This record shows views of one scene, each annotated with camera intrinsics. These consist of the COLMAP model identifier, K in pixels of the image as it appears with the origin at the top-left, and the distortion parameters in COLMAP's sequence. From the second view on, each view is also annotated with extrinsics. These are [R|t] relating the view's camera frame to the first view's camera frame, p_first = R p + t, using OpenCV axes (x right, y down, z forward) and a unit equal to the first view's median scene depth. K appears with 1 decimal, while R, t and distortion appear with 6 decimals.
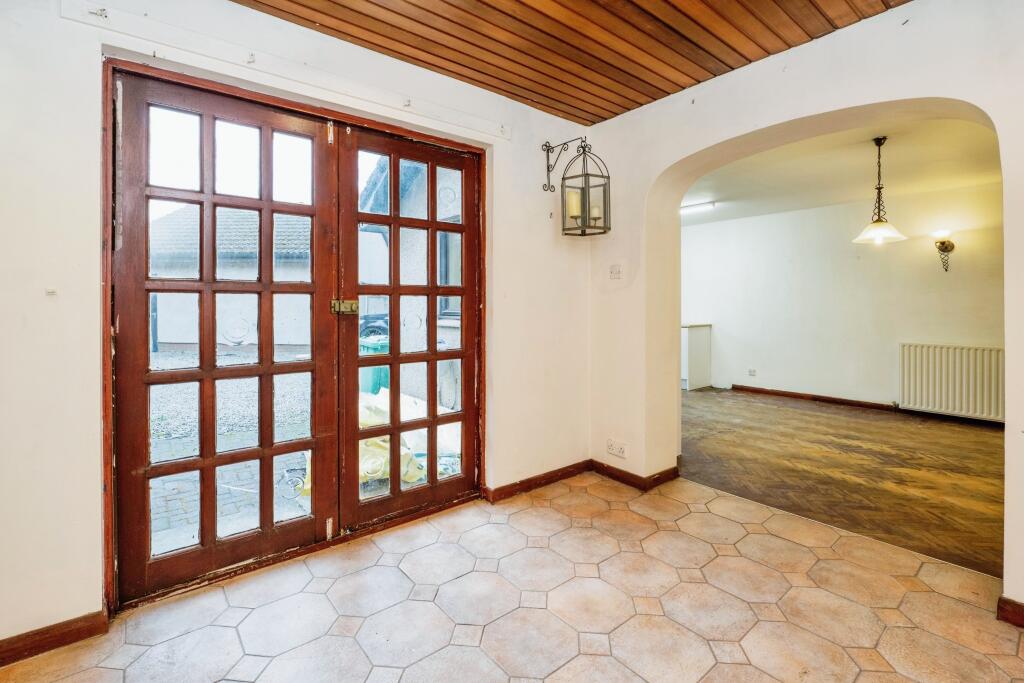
lens RADIAL K [[438.1, 0, 508.4], [0, 438.1, 308.7], [0, 0, 1]] dist [-0.001758, -0.000279]
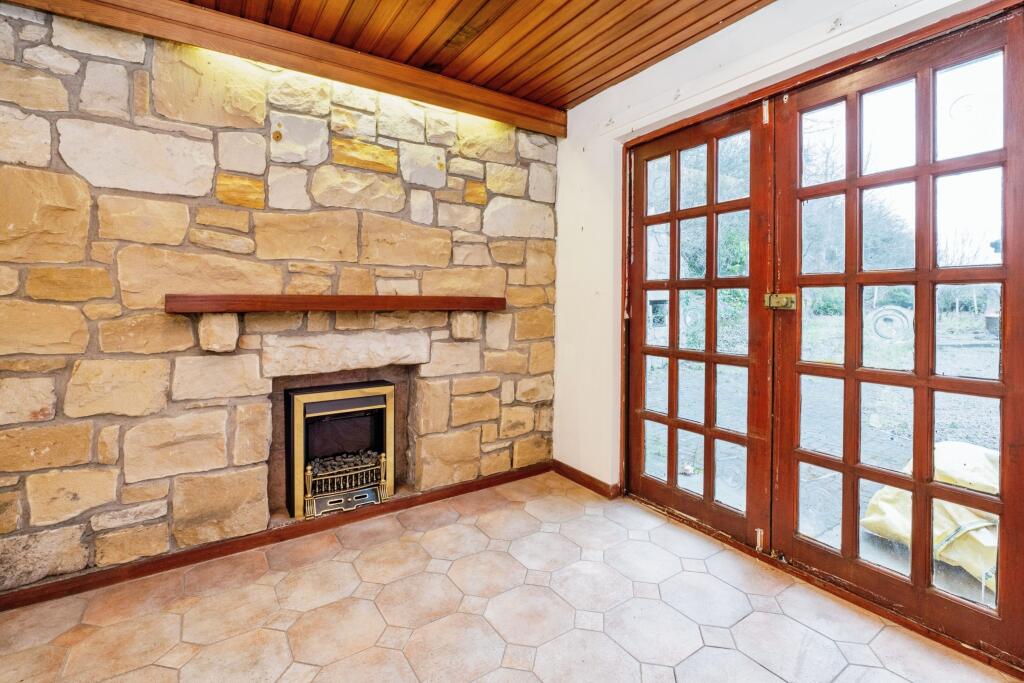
lens RADIAL K [[474.7, 0, 553.7], [0, 474.7, 292.5], [0, 0, 1]] dist [0.000619, -0.000075]
pose [[-0.015626, -0.004536, -0.999868, 0.649942], [0.003647, 0.999983, -0.004593, -0.021711], [0.999871, -0.003719, -0.015610, 0.616217]]
